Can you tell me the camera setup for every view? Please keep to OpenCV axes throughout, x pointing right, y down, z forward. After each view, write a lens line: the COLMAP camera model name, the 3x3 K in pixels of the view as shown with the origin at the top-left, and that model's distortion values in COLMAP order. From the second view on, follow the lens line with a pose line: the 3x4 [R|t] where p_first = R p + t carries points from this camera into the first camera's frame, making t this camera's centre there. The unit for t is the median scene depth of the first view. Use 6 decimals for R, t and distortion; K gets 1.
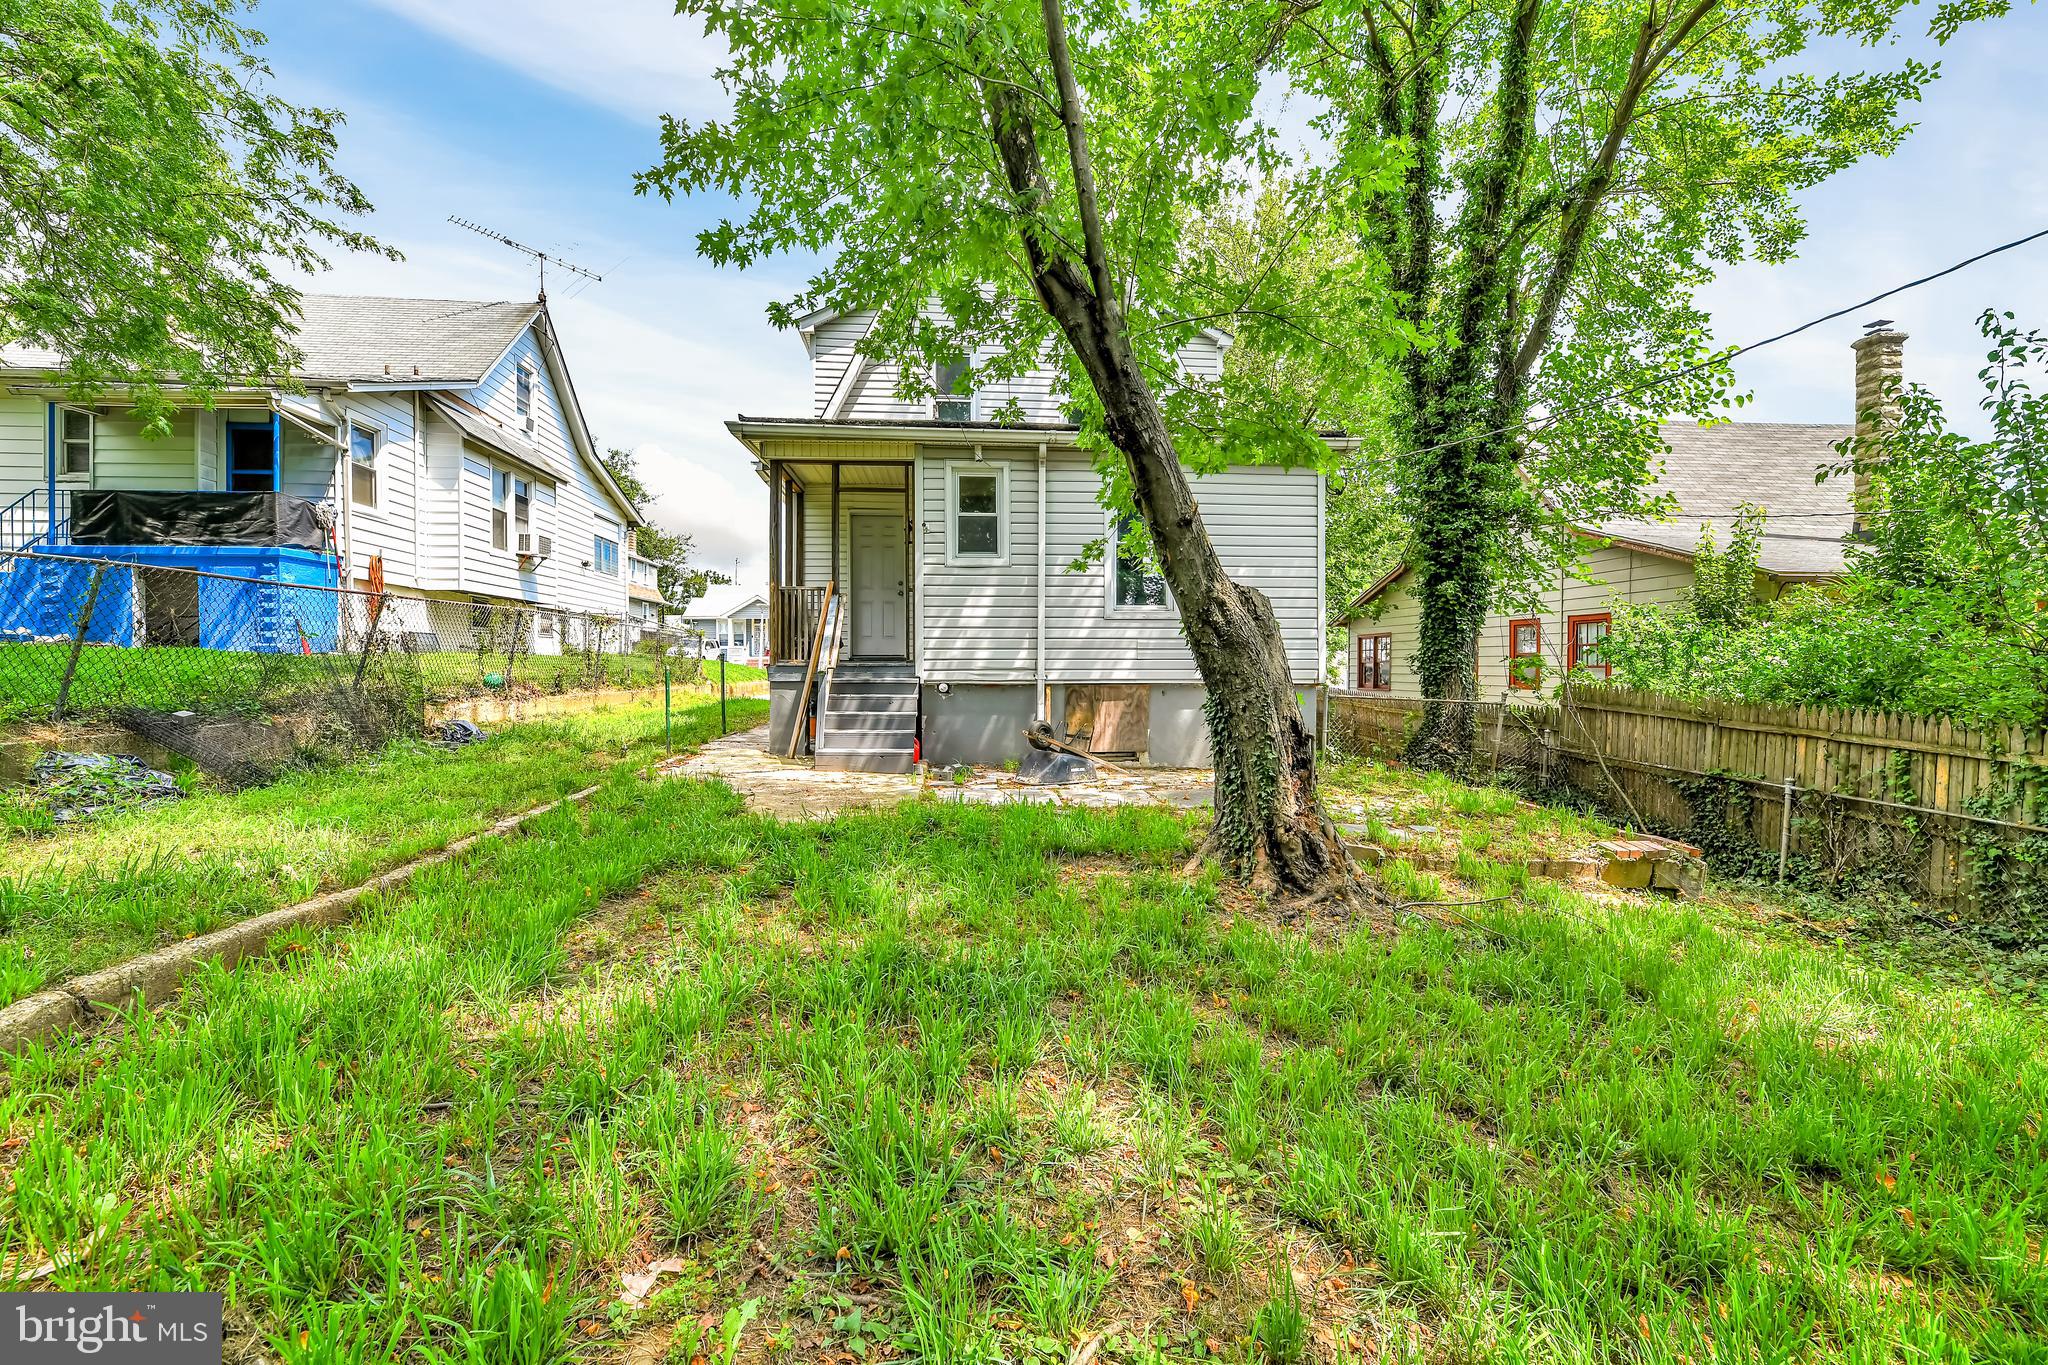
lens RADIAL K [[863.7, 0, 1024.0], [0, 863.7, 682.5], [0, 0, 1]] dist [0.000818, -0.004337]
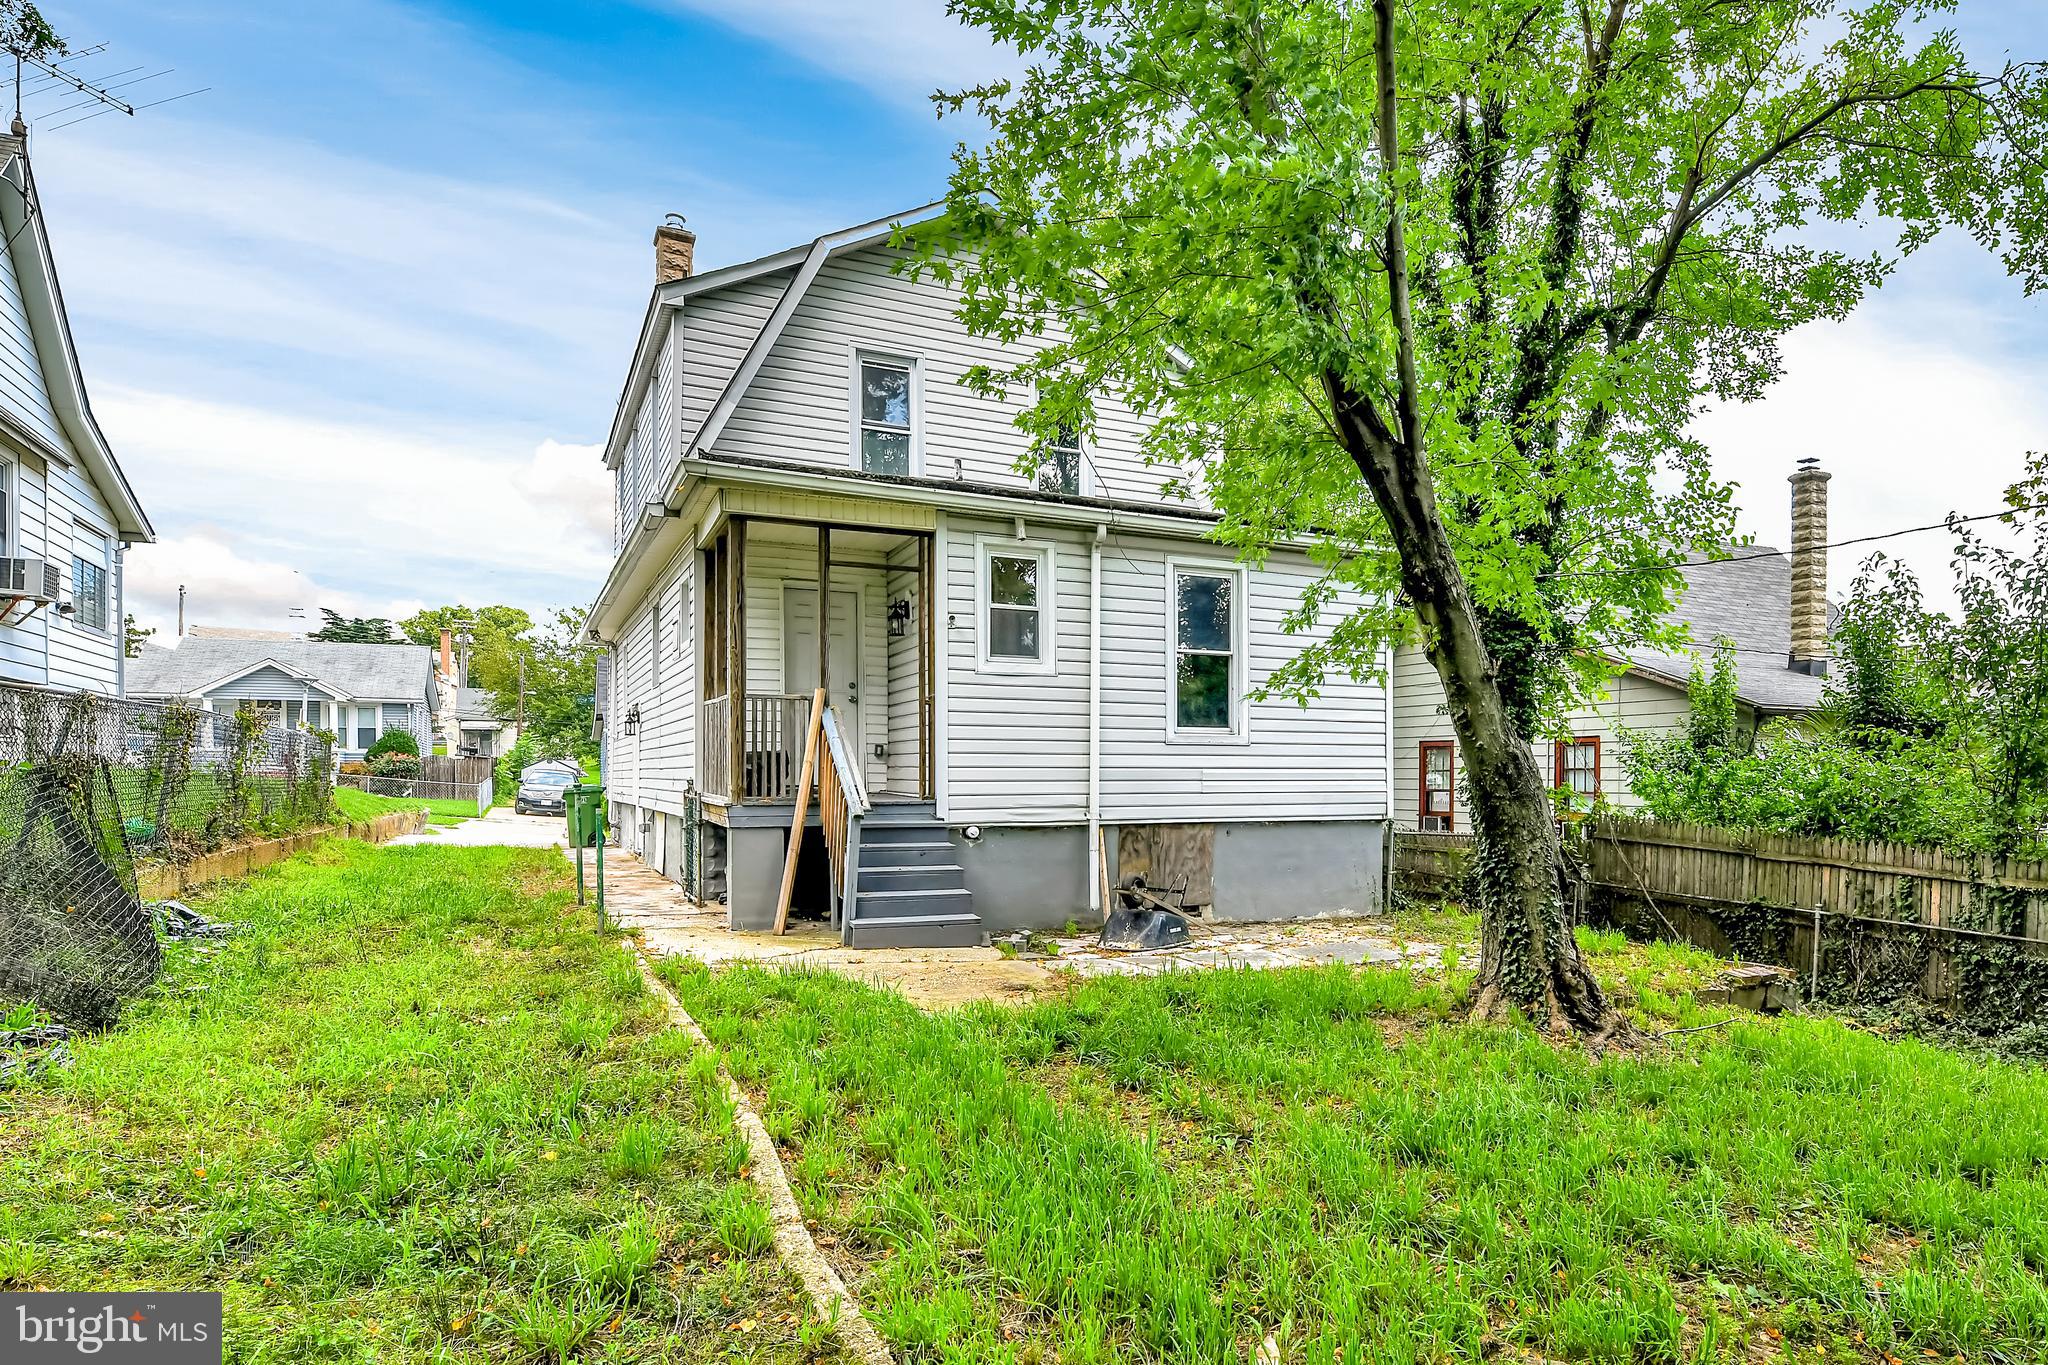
lens RADIAL K [[1469.1, 0, 1024.6], [0, 1469.1, 776.4], [0, 0, 1]] dist [-0.006223, 0.000229]
pose [[0.905555, -0.004973, 0.424200, -0.783085], [0.006198, 0.999980, -0.001508, -0.052714], [-0.424184, 0.003995, 0.905567, -0.252198]]
